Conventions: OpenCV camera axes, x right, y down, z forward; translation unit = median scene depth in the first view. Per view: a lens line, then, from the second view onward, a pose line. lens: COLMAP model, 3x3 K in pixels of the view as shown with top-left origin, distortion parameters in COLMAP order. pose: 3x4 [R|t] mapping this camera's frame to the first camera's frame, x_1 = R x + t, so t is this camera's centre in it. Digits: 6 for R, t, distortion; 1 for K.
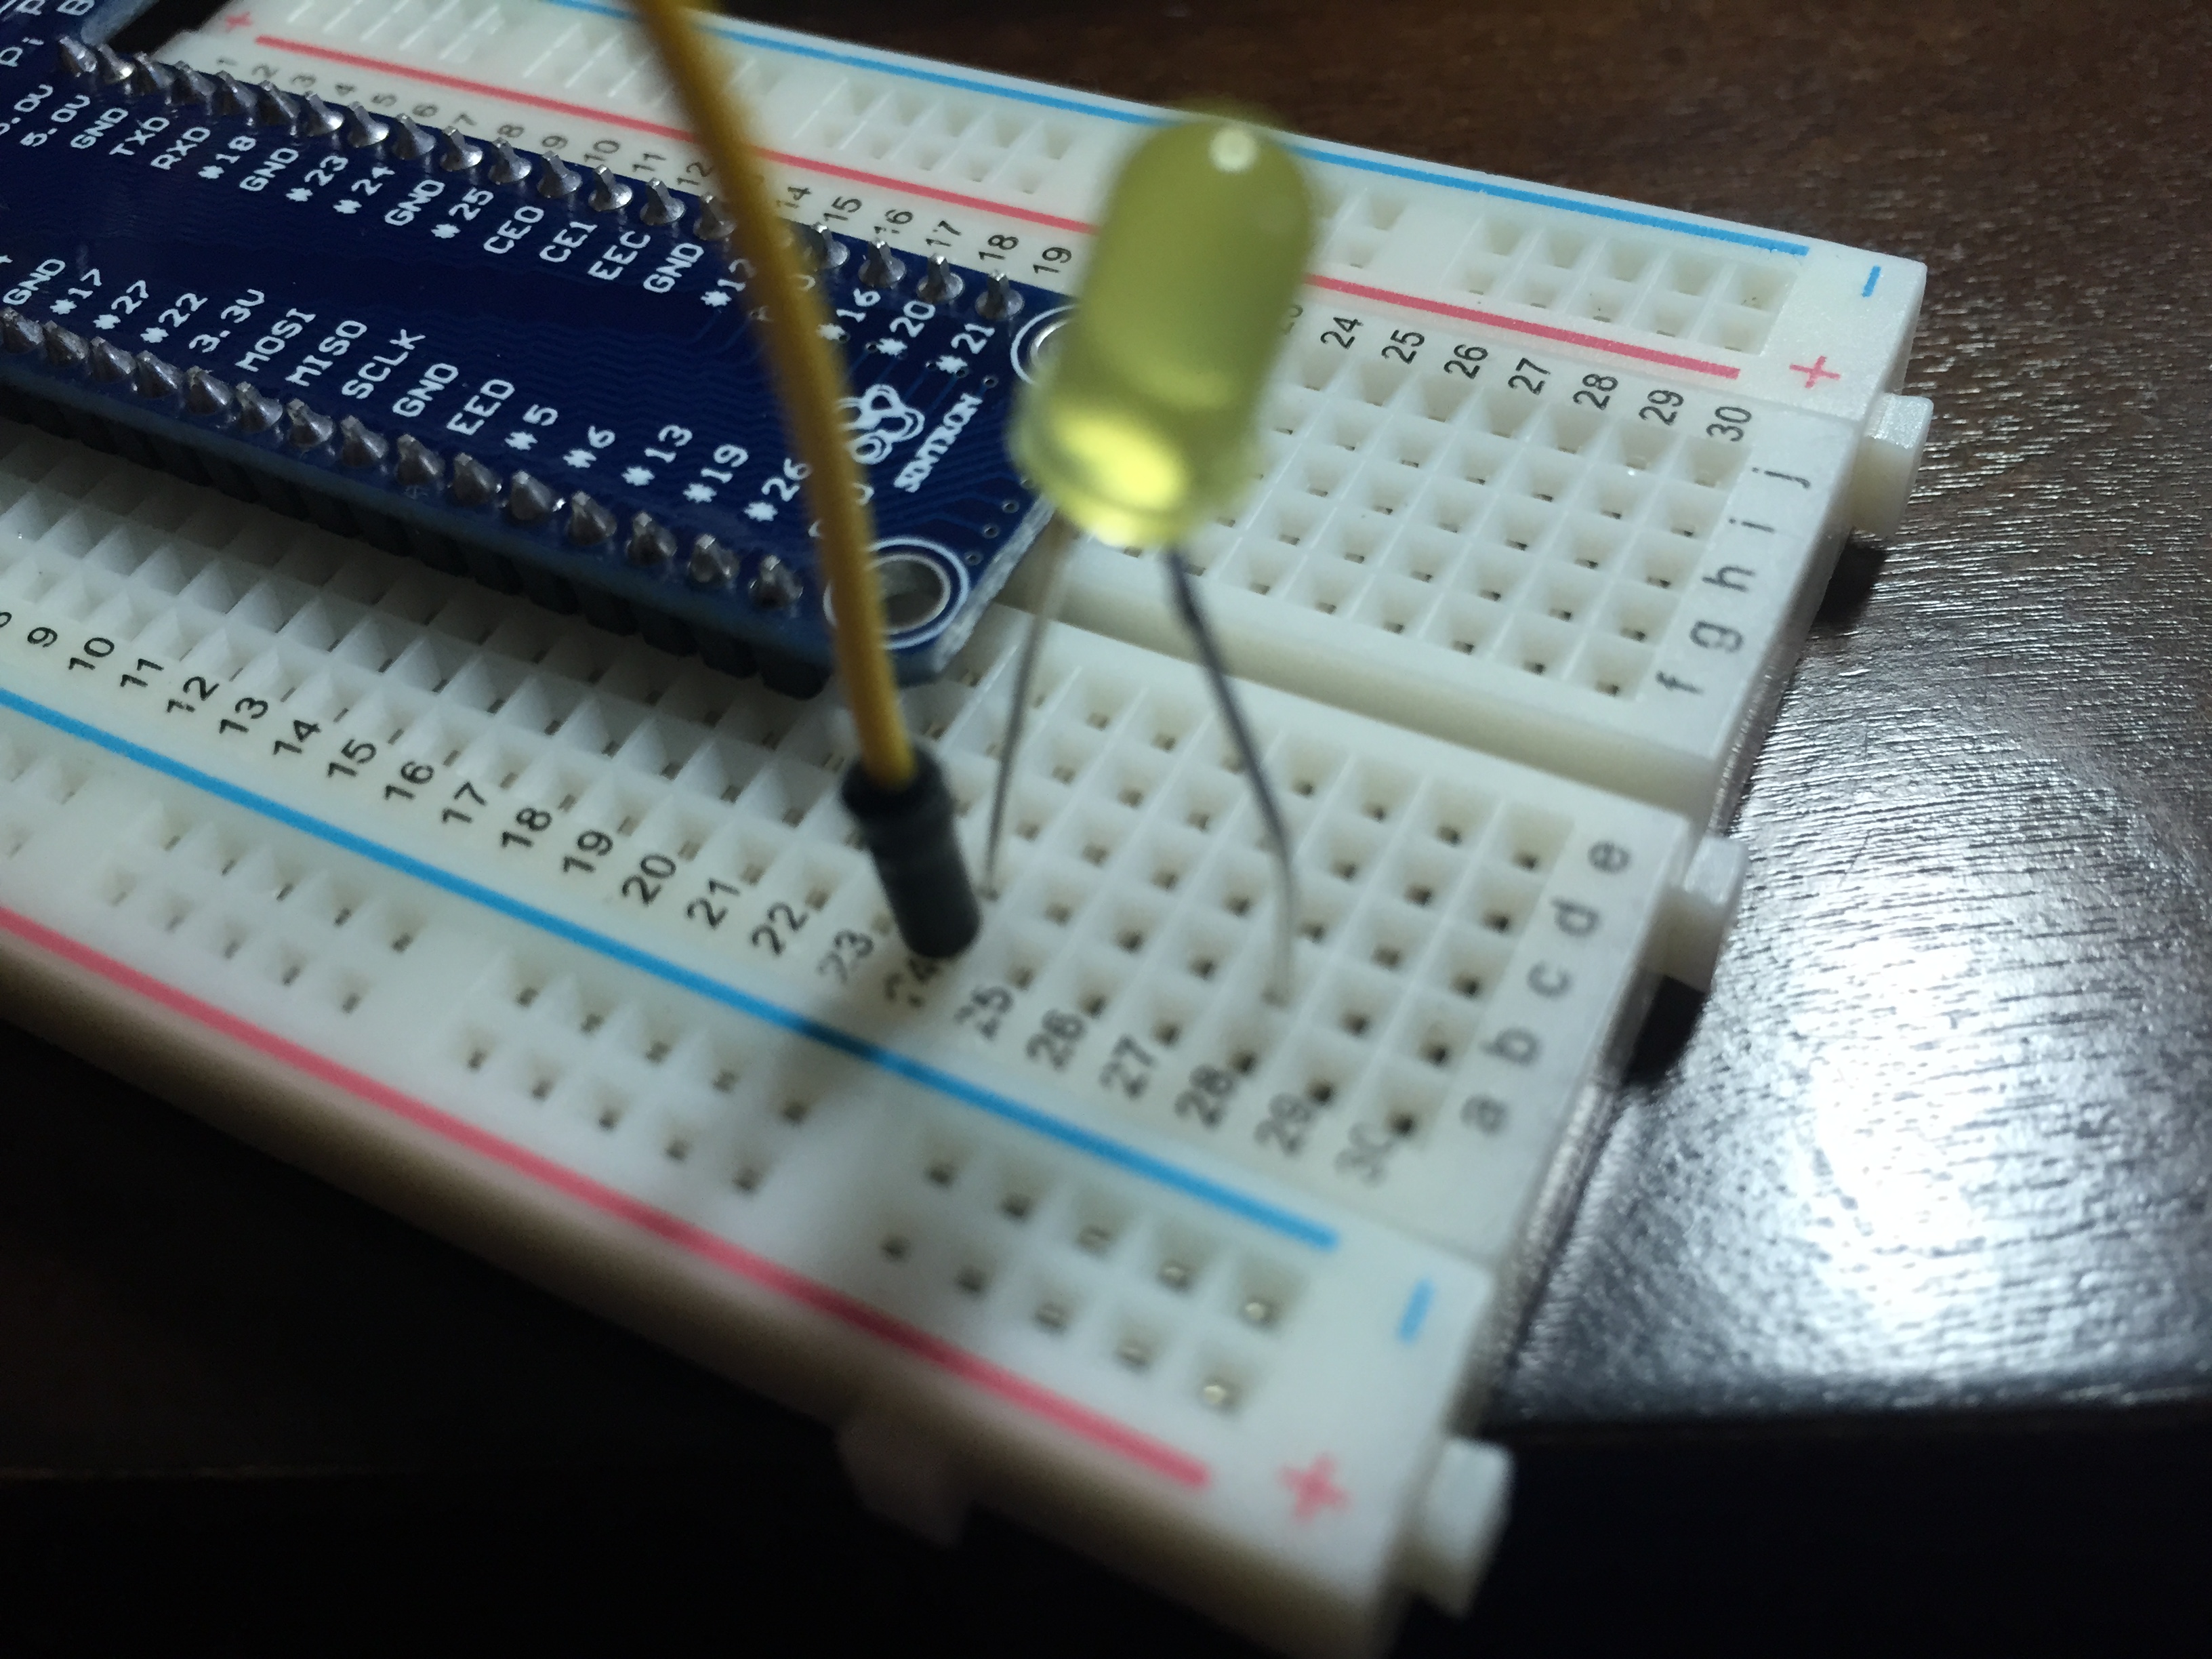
lens RADIAL K [[2039.4, 0, 1098.1], [0, 2039.4, 809.5], [0, 0, 1]] dist [0.072200, -0.201572]
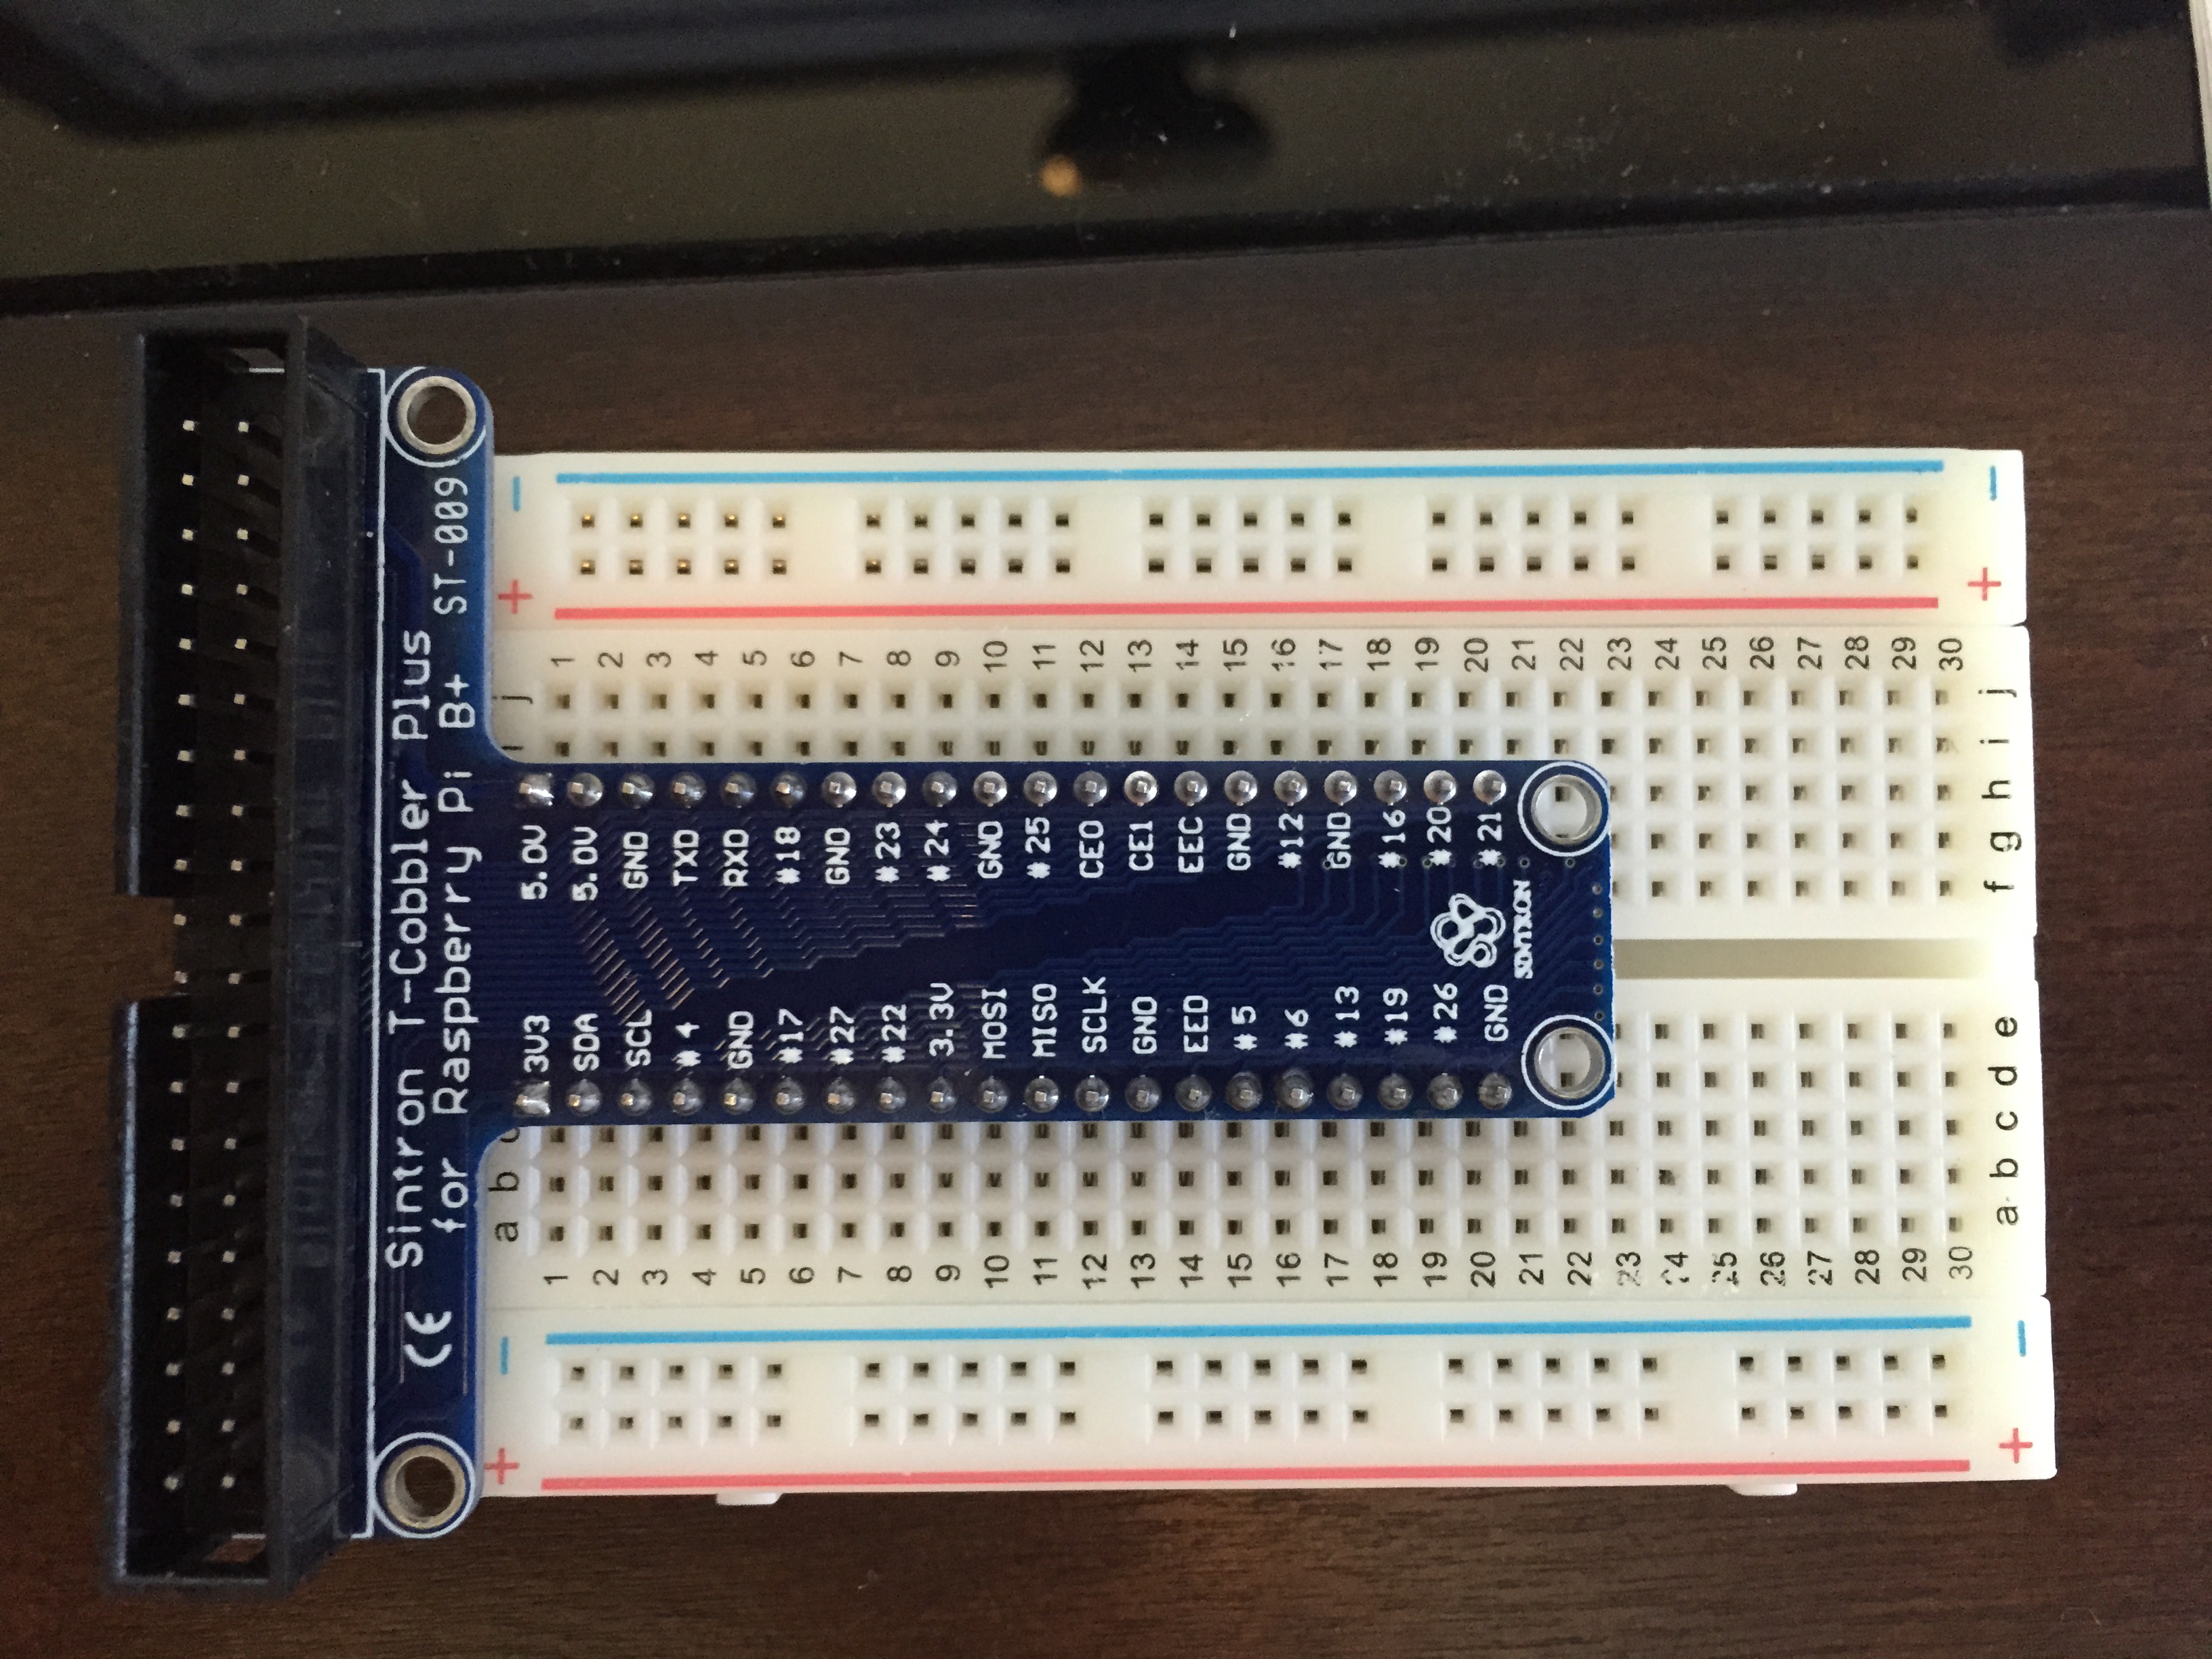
lens RADIAL K [[1975.1, 0, 1114.9], [0, 1975.1, 821.0], [0, 0, 1]] dist [0.053548, -0.101004]
pose [[0.878163, -0.455394, 0.146441, -0.478532], [0.302601, 0.765935, 0.567253, -1.068892], [-0.370488, -0.453828, 0.810419, 0.000047]]
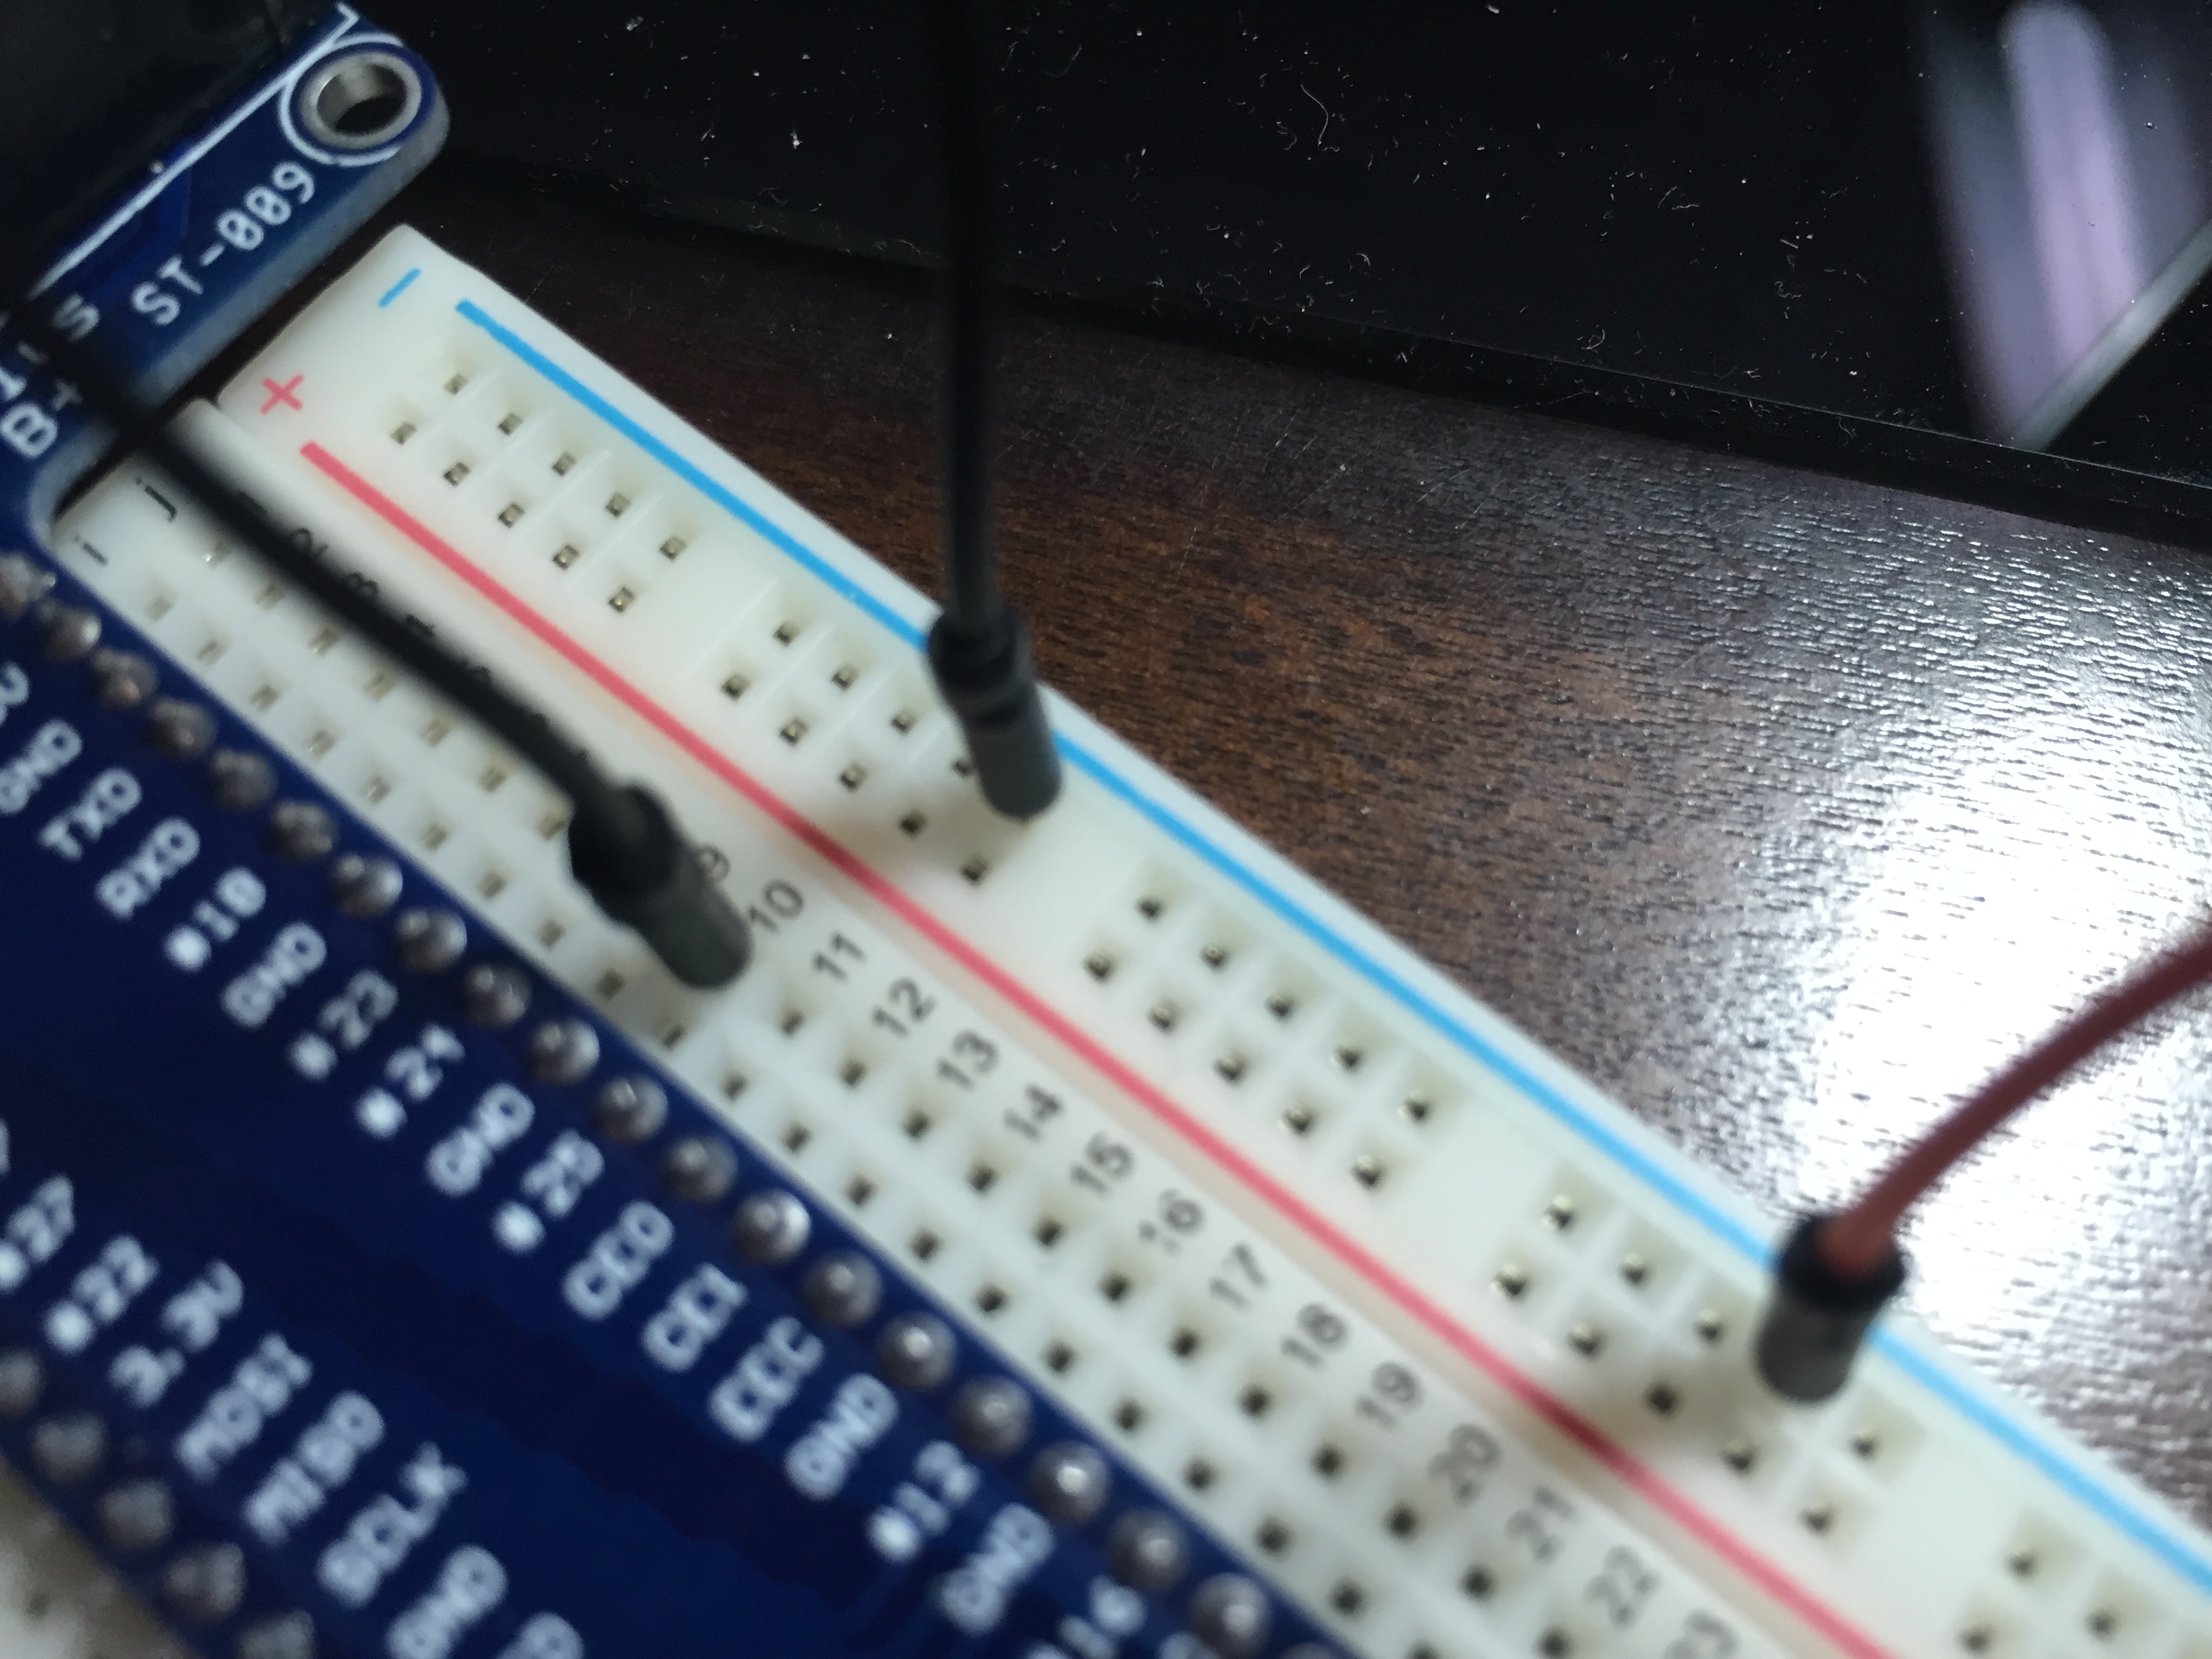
lens RADIAL K [[2009.0, 0, 1106.0], [0, 2009.0, 829.5], [0, 0, 1]] dist [0.069215, -0.188646]
pose [[0.974886, 0.221106, 0.026634, -0.192518], [-0.219405, 0.933043, 0.285119, -0.682623], [0.038191, -0.283802, 0.958122, 0.448979]]
